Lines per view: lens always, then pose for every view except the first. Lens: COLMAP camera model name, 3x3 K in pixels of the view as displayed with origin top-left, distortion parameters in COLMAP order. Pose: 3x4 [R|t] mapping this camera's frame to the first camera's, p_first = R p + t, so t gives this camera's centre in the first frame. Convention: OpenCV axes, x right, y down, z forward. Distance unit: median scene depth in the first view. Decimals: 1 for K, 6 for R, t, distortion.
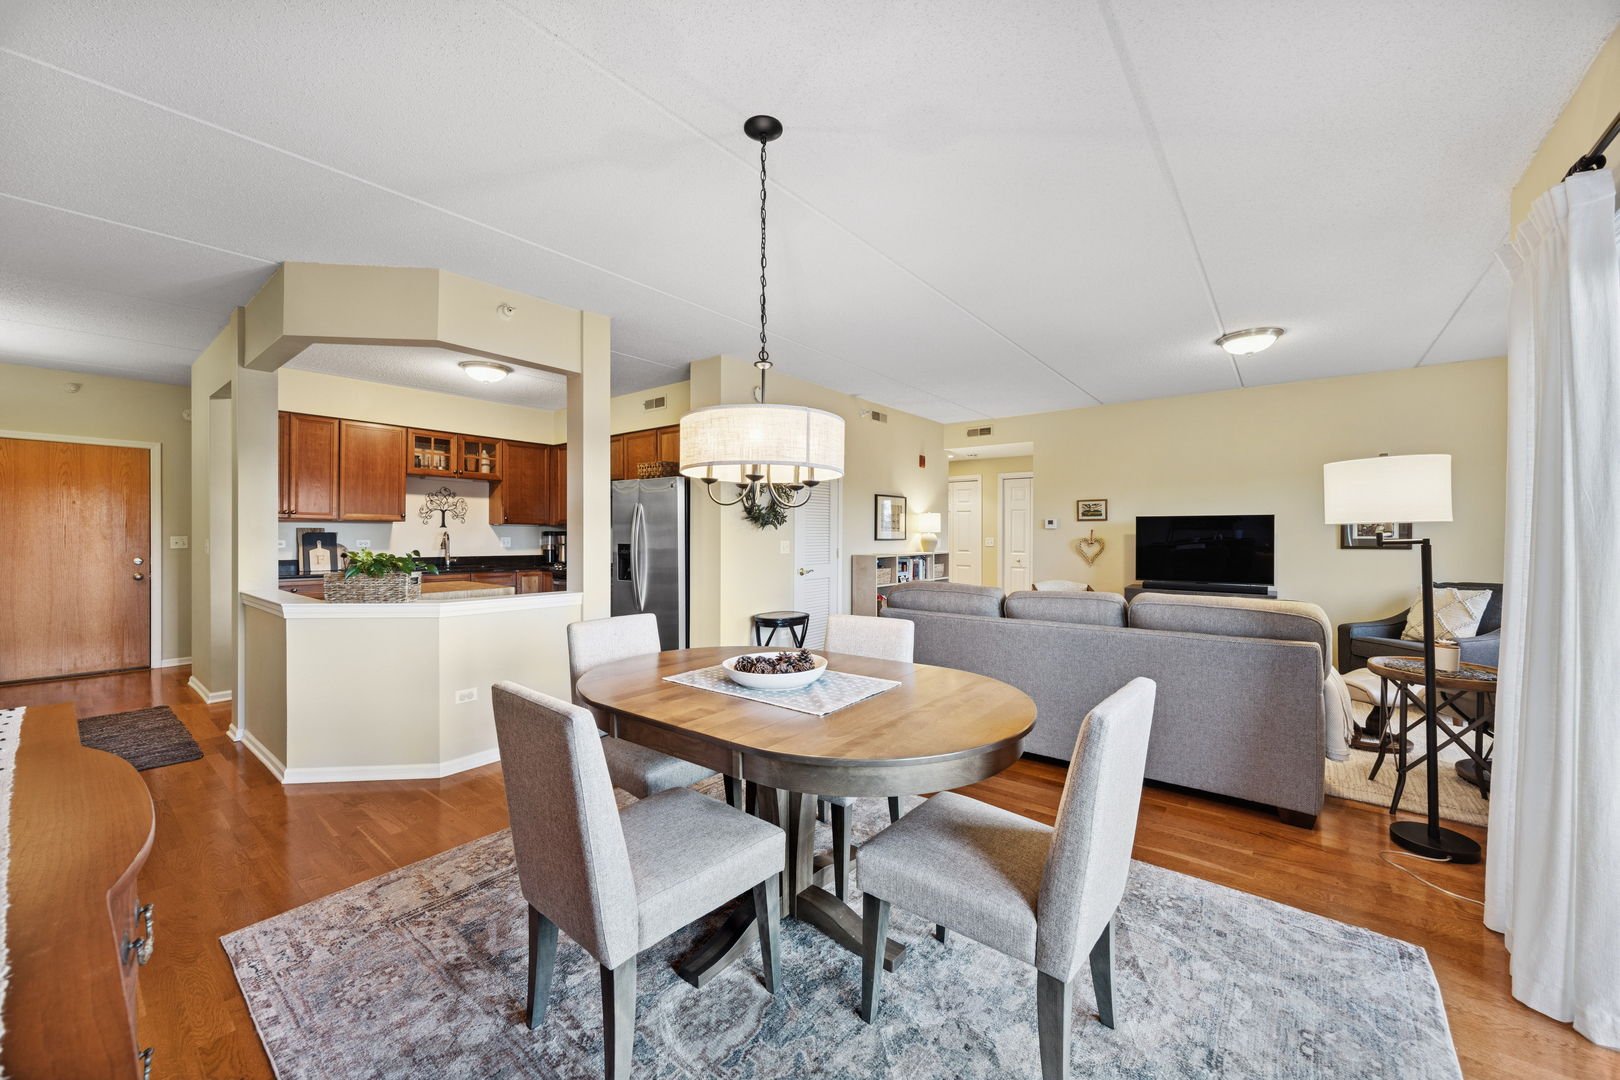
lens RADIAL K [[619.0, 0, 824.7], [0, 619.0, 532.5], [0, 0, 1]] dist [-0.000083, -0.000015]
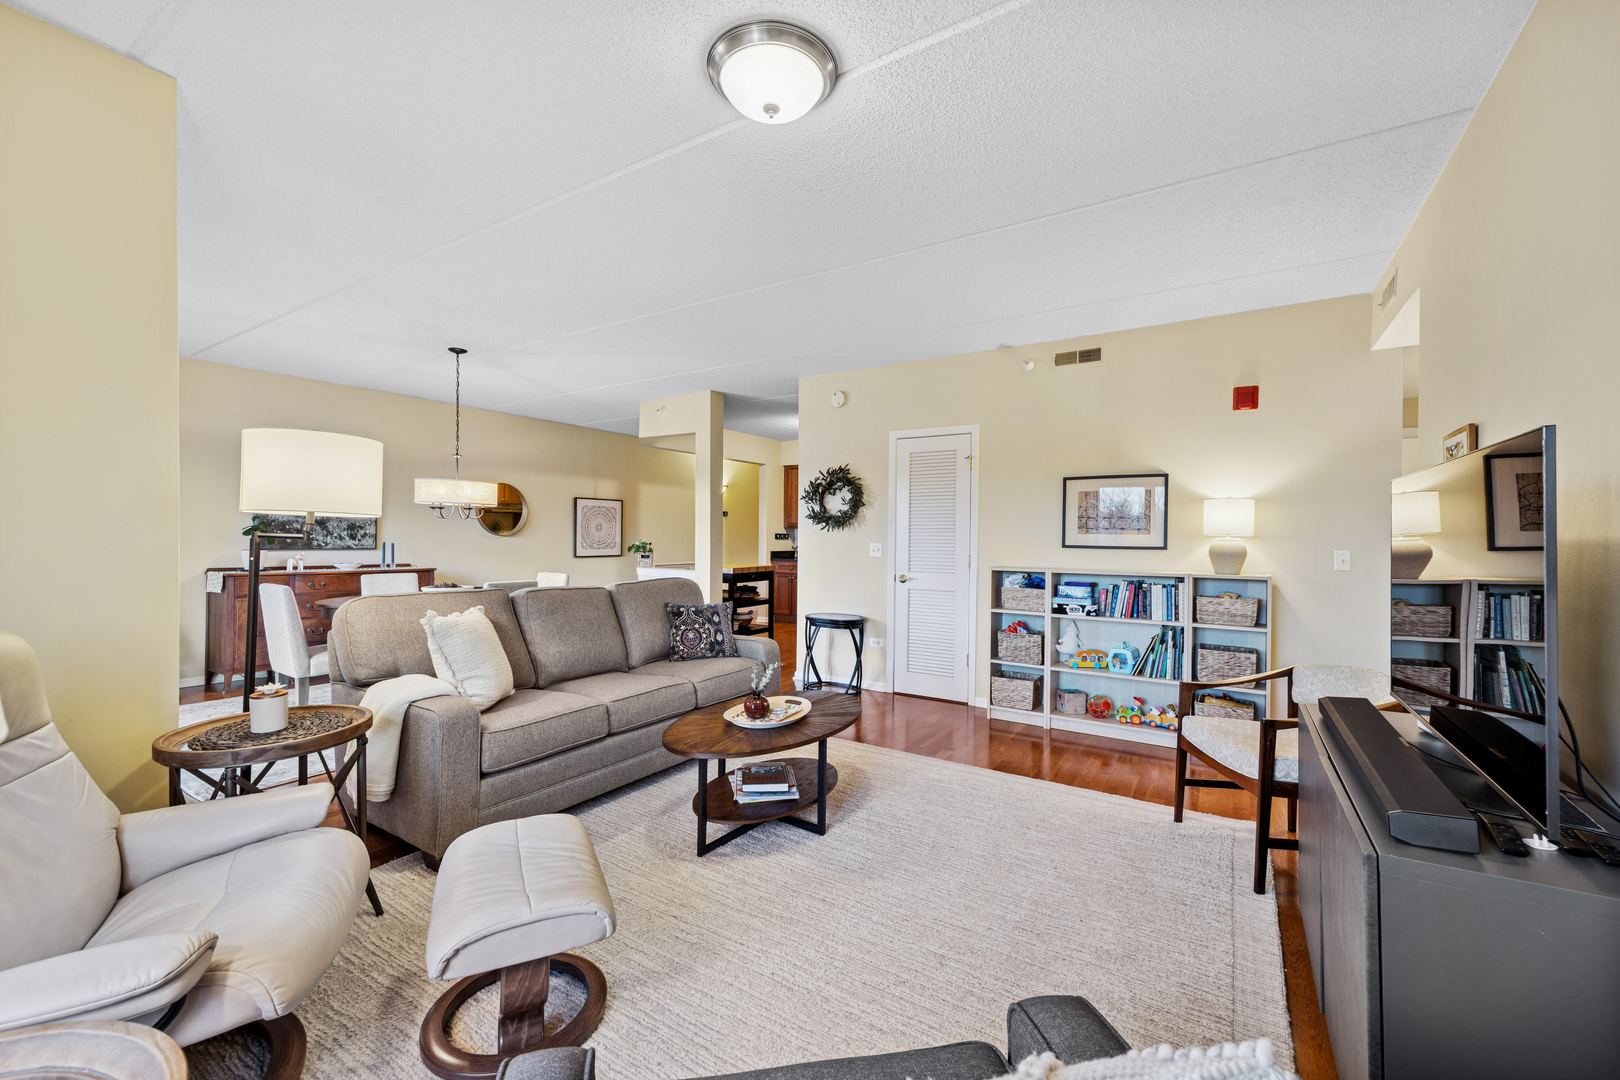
lens RADIAL K [[619.0, 0, 824.7], [0, 619.0, 532.5], [0, 0, 1]] dist [-0.000083, -0.000015]
pose [[0.085972, -0.006183, -0.996278, 0.839538], [-0.011135, 0.999912, -0.007167, 0.004612], [0.996235, 0.011710, 0.085896, 0.790734]]
